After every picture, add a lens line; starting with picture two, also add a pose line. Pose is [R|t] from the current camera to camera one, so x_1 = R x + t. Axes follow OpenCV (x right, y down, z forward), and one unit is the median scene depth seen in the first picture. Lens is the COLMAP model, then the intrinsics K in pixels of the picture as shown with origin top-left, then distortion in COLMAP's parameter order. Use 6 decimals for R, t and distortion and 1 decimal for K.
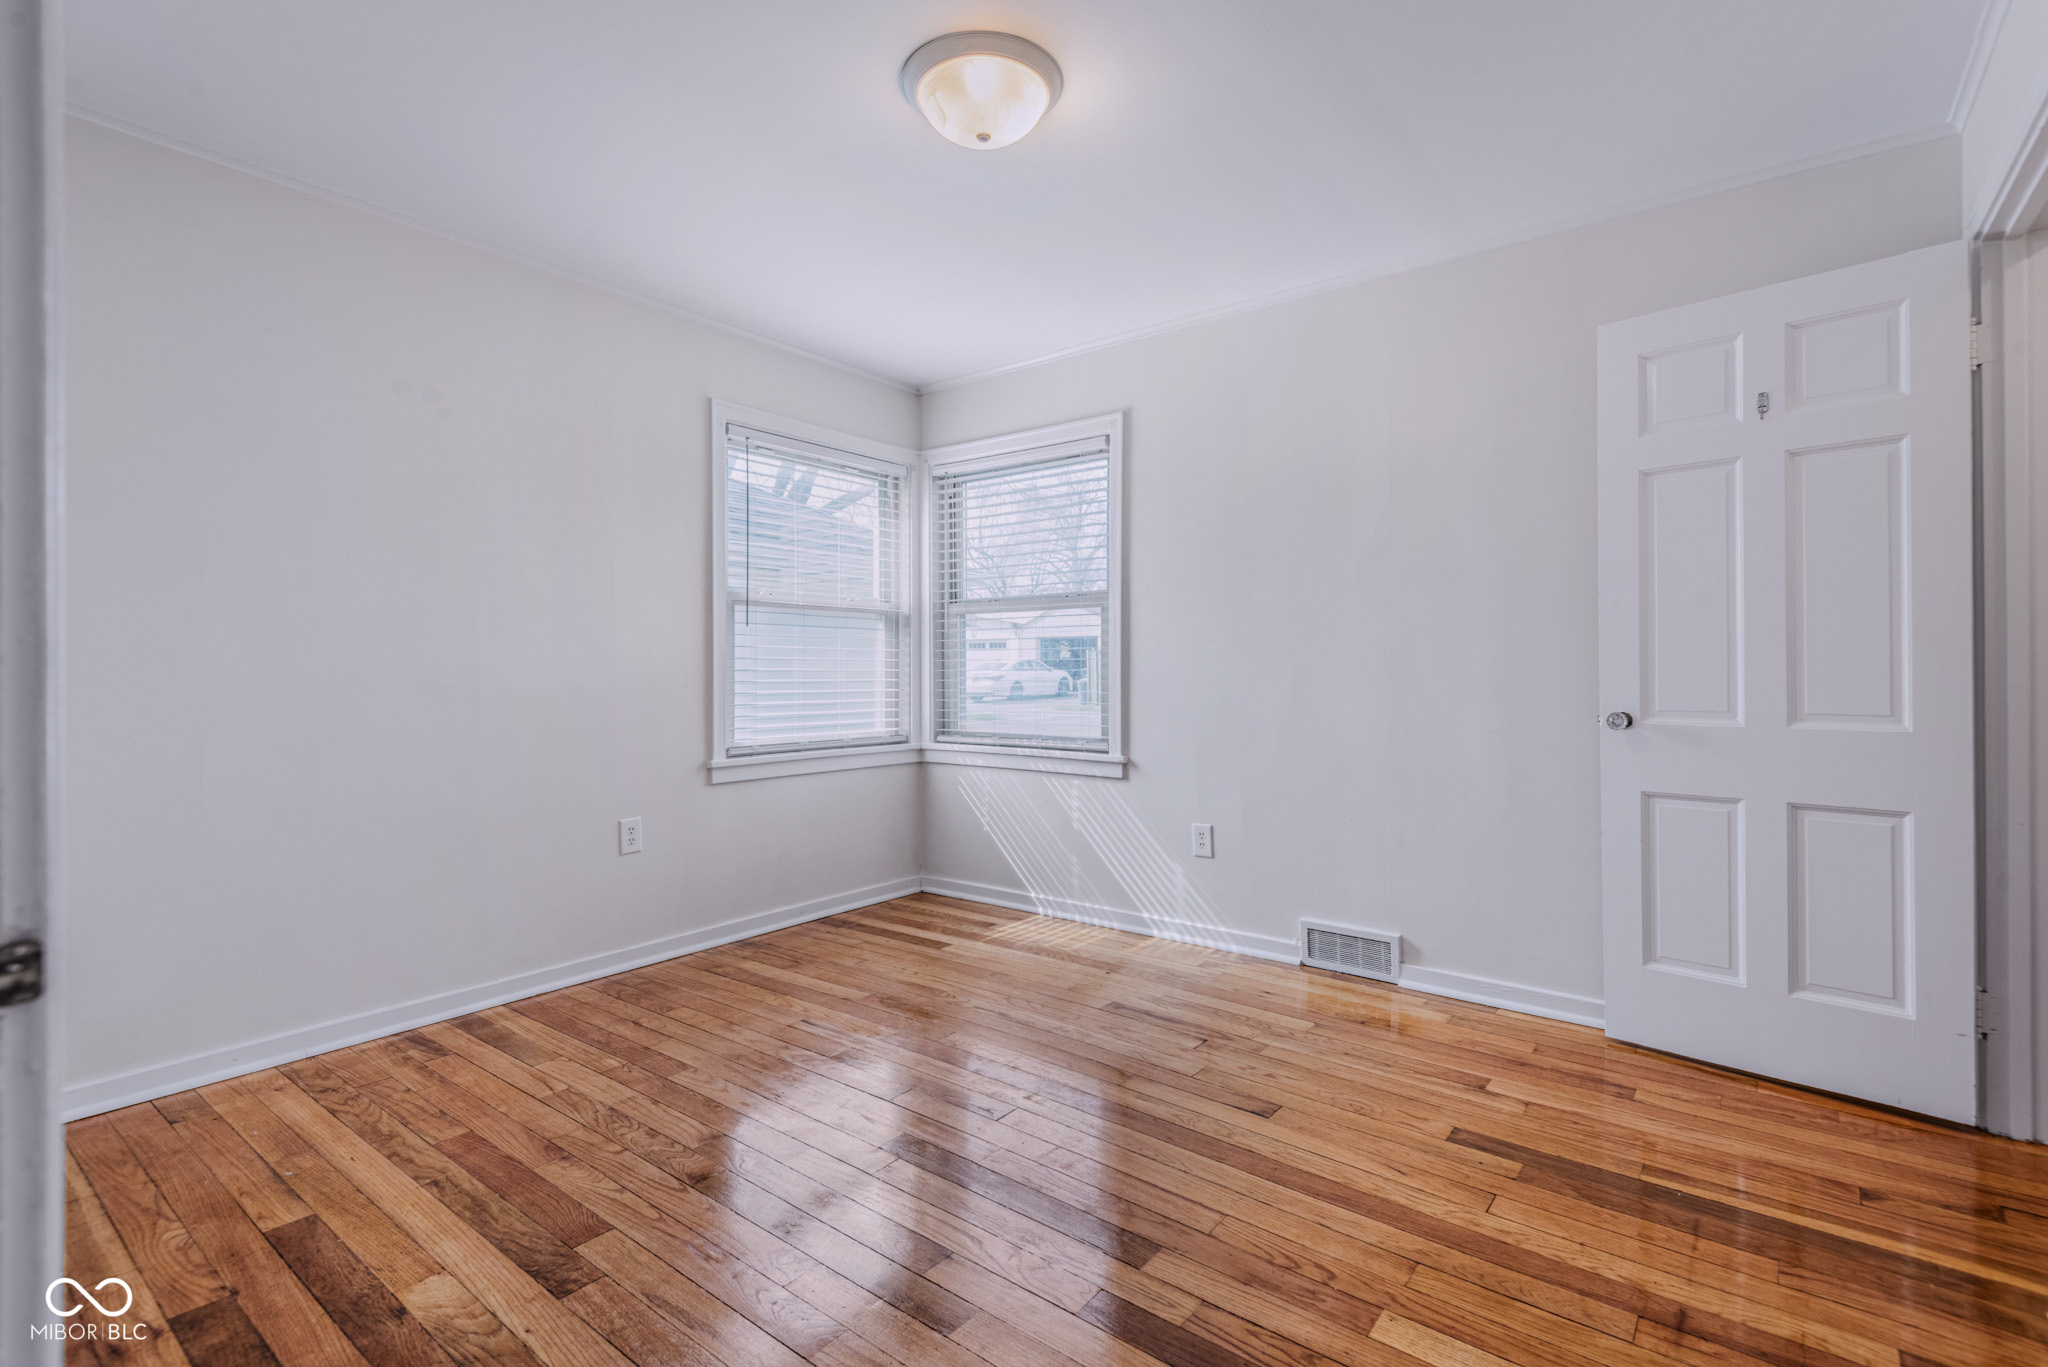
lens RADIAL K [[903.2, 0, 1024.0], [0, 903.2, 683.5], [0, 0, 1]] dist [0.001581, -0.000305]
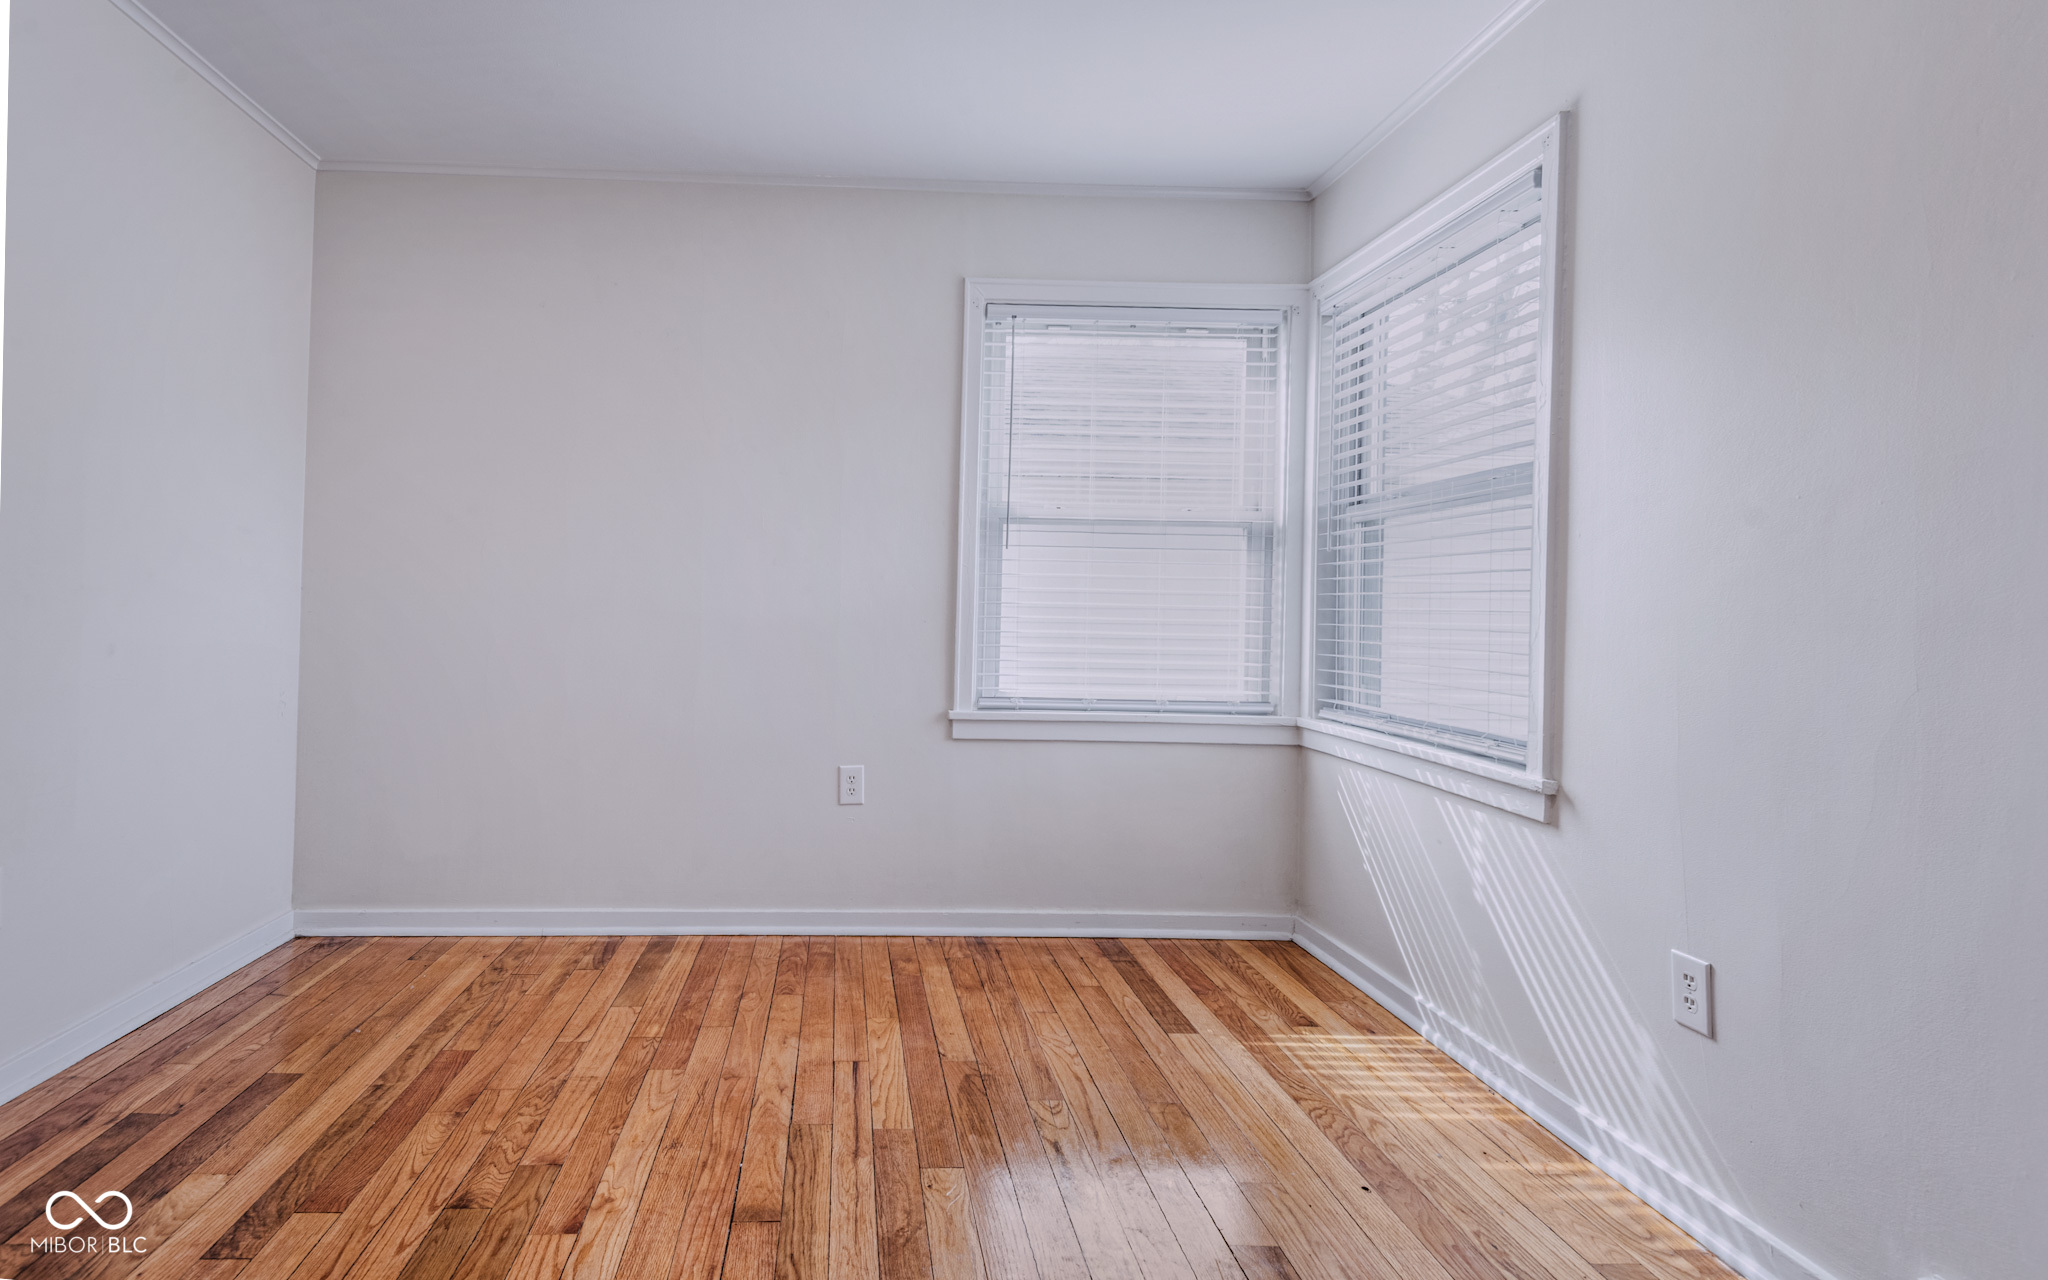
lens RADIAL K [[986.3, 0, 876.8], [0, 986.3, 603.9], [0, 0, 1]] dist [0.044655, -0.028681]
pose [[0.650136, 0.012918, -0.759708, 0.302530], [-0.029299, 0.999538, -0.008077, -0.003905], [0.759253, 0.027510, 0.650214, 0.351095]]
